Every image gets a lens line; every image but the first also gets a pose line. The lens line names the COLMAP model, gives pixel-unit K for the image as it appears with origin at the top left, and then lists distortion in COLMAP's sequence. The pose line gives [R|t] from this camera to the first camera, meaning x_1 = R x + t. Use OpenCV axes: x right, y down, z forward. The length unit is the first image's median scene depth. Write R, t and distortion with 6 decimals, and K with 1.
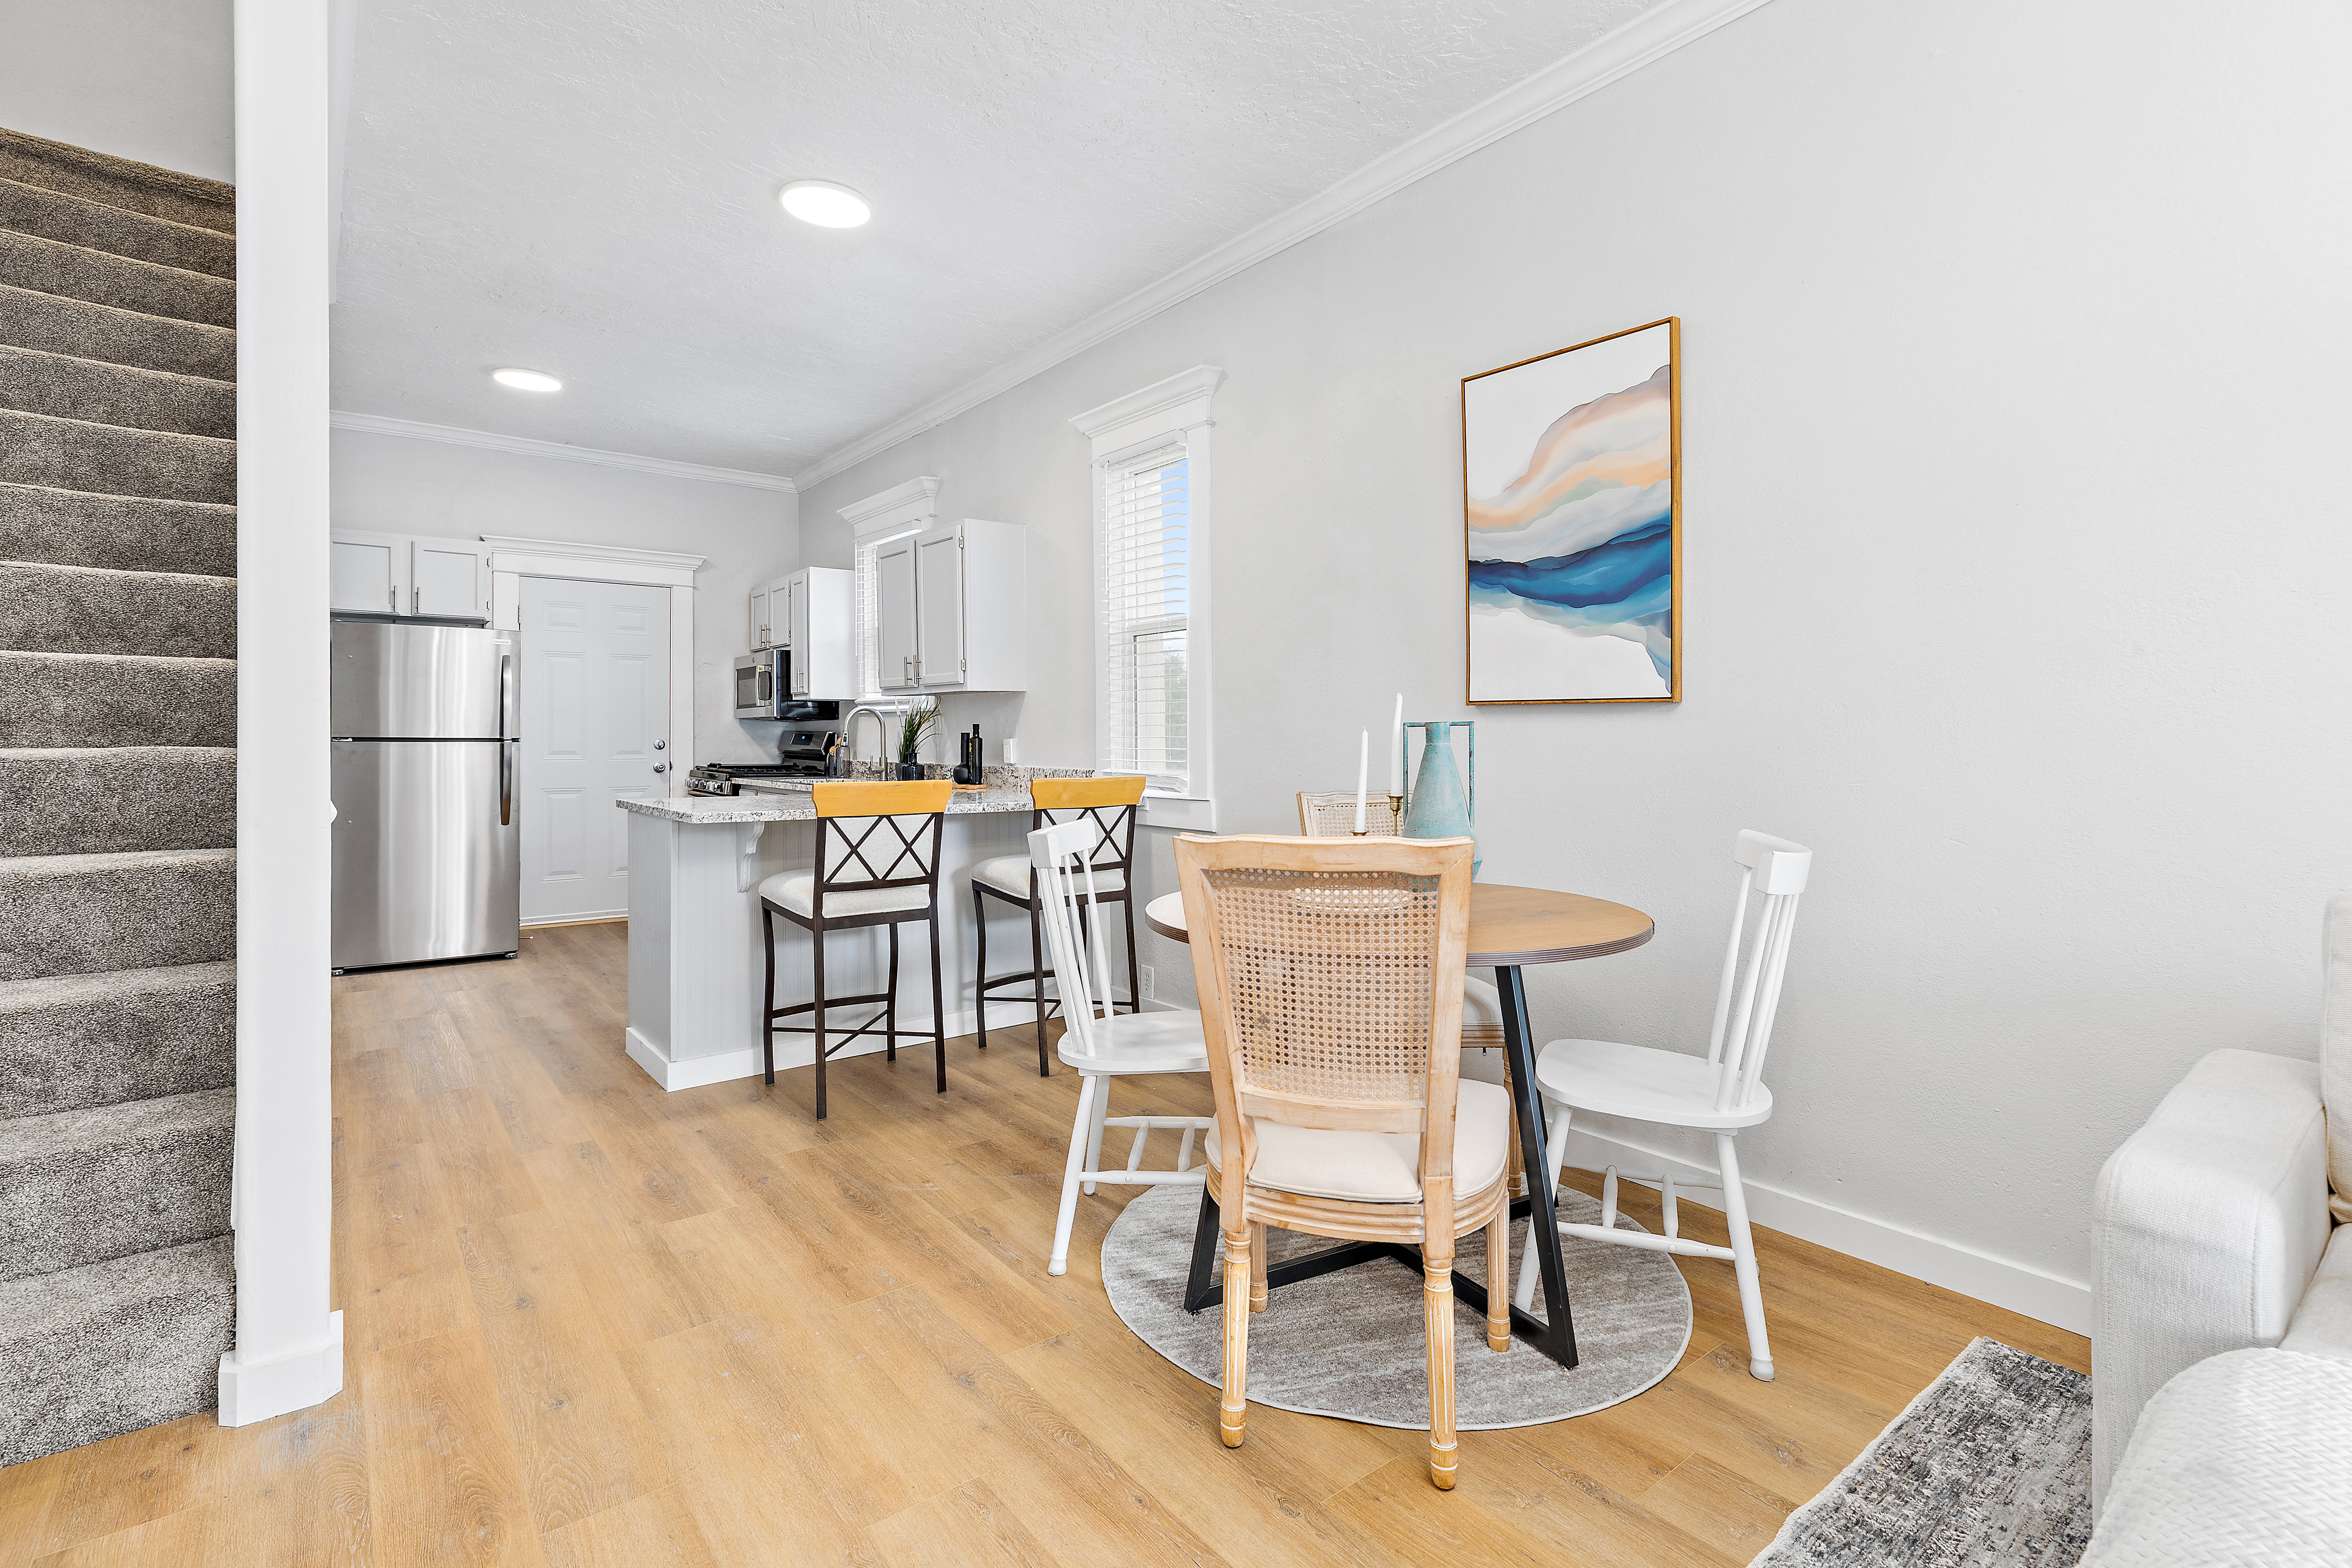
lens RADIAL K [[1106.1, 0, 1193.1], [0, 1106.1, 734.7], [0, 0, 1]] dist [0.007483, -0.000254]
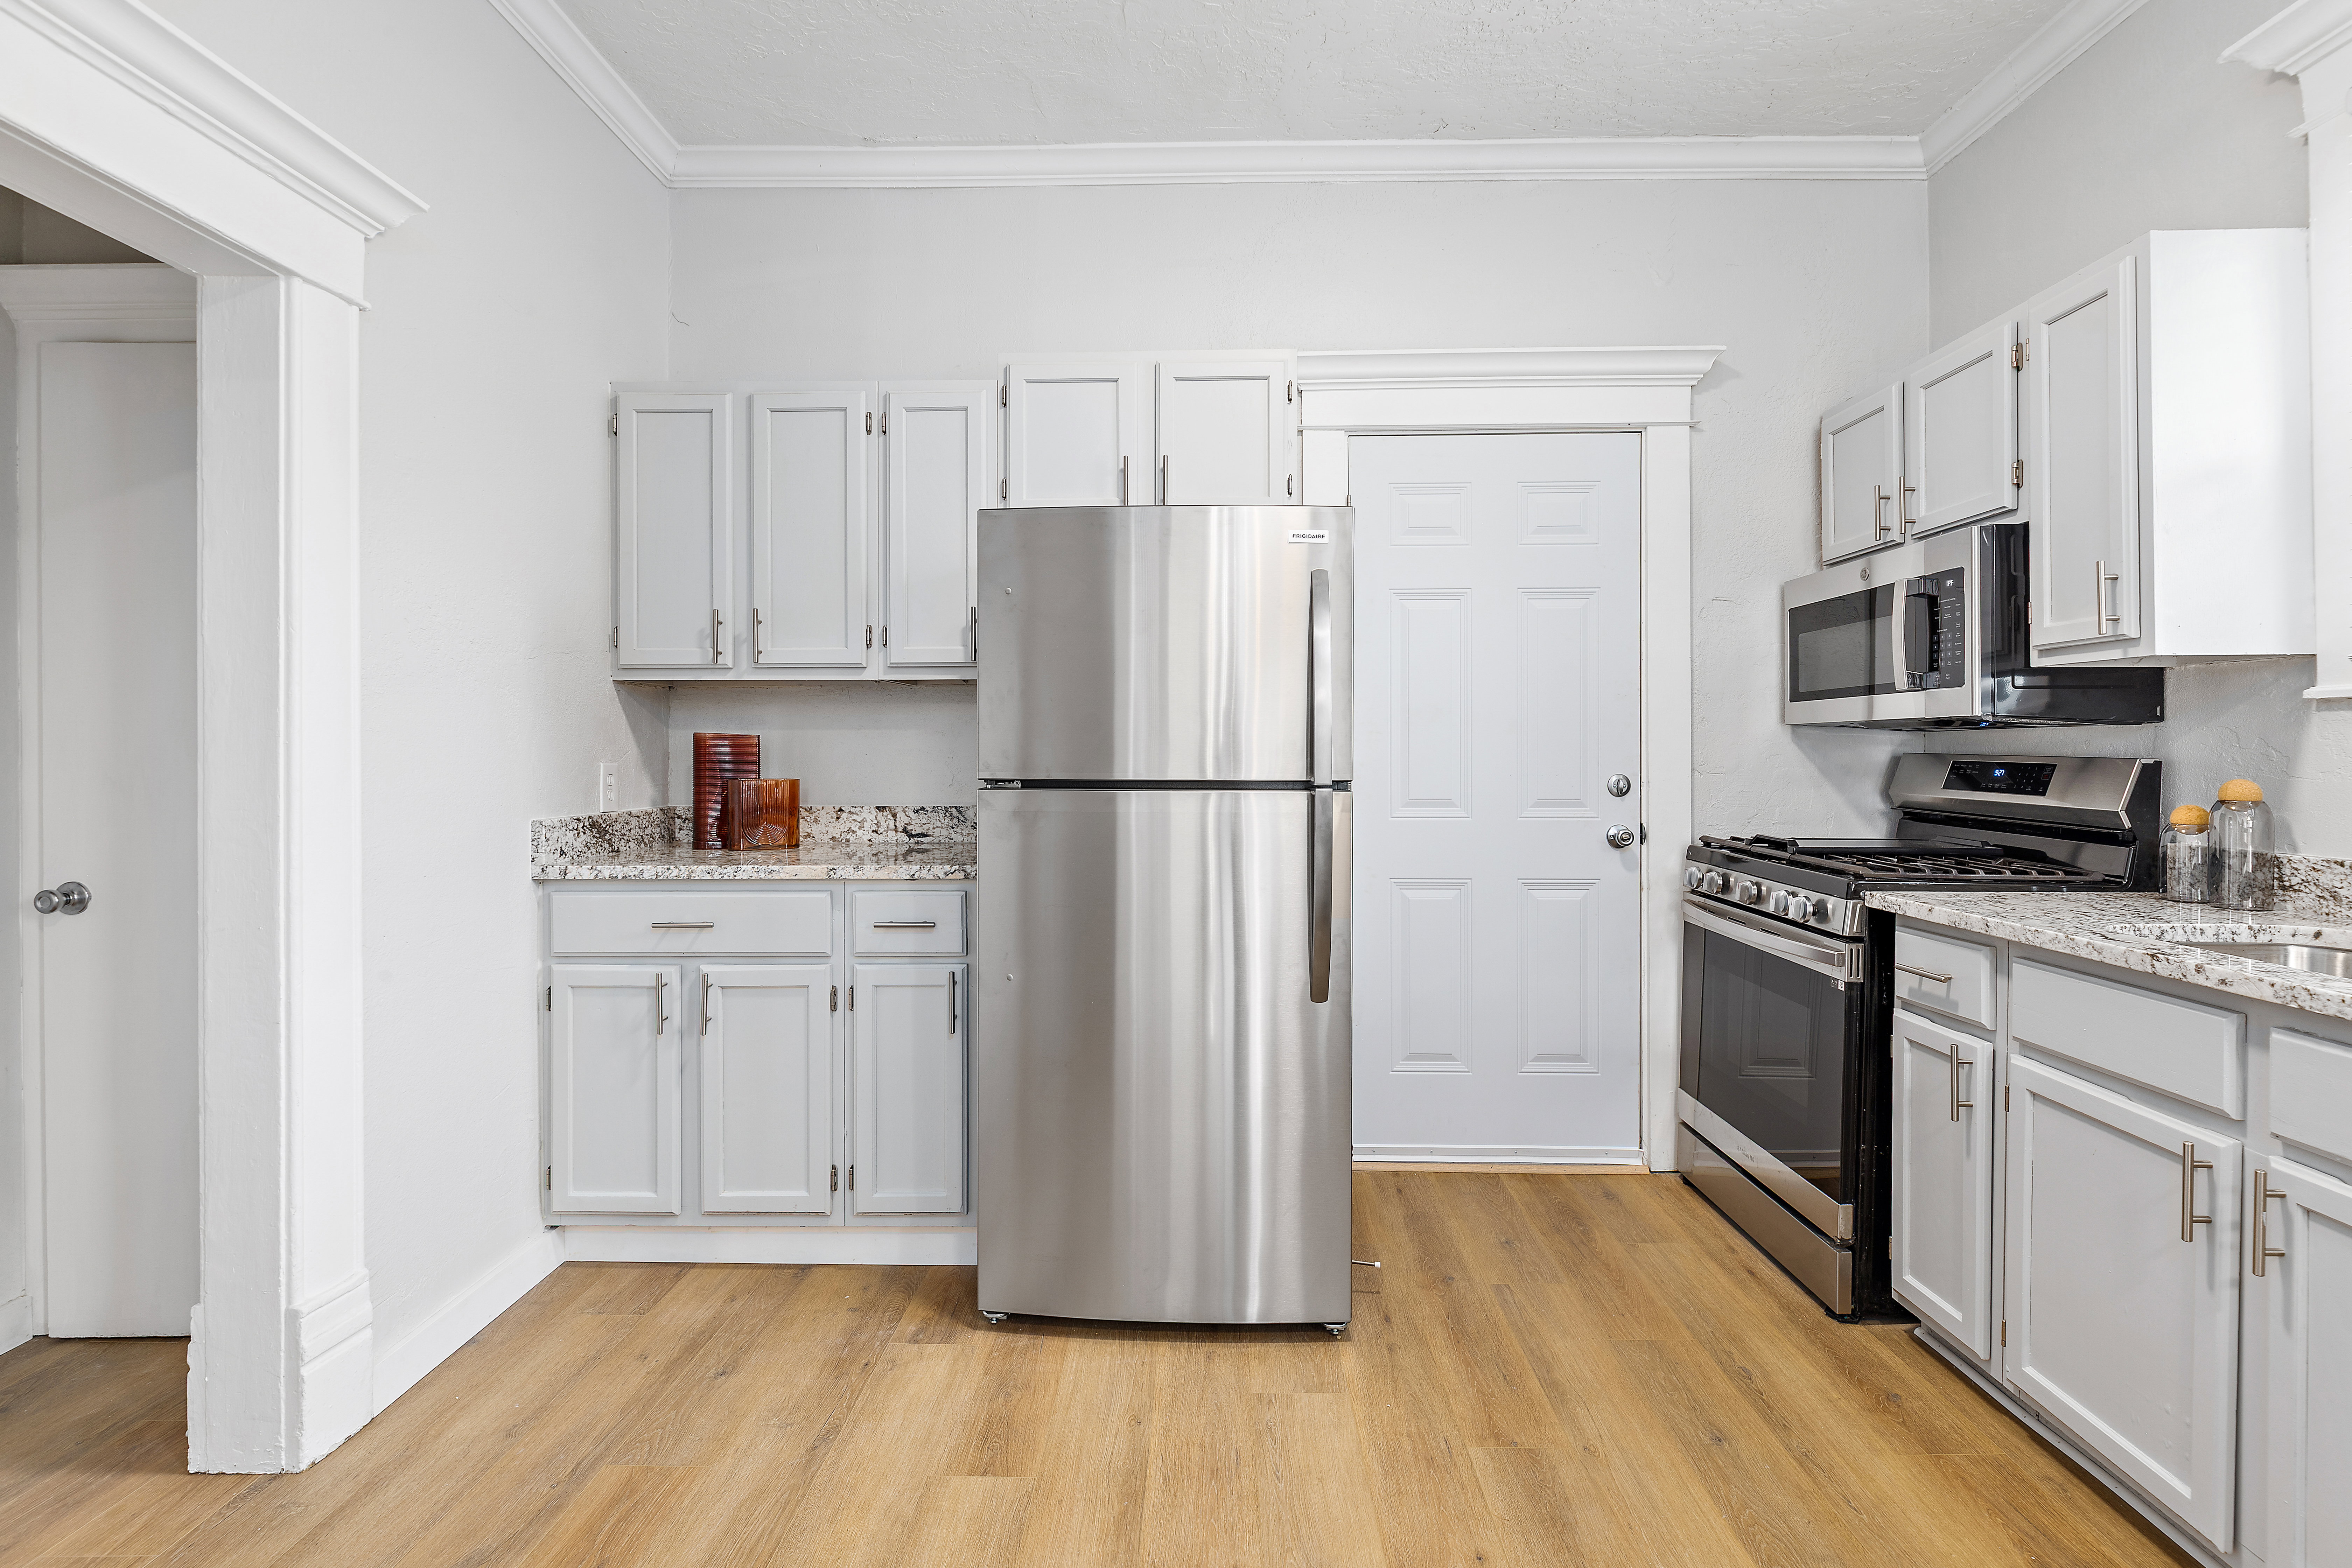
lens RADIAL K [[1092.7, 0, 1193.3], [0, 1092.7, 747.3], [0, 0, 1]] dist [-0.000060, -0.000084]
pose [[0.773234, -0.003350, -0.634112, -0.441410], [0.004222, 0.999991, -0.000135, -0.009771], [0.634107, -0.002573, 0.773241, 0.725356]]
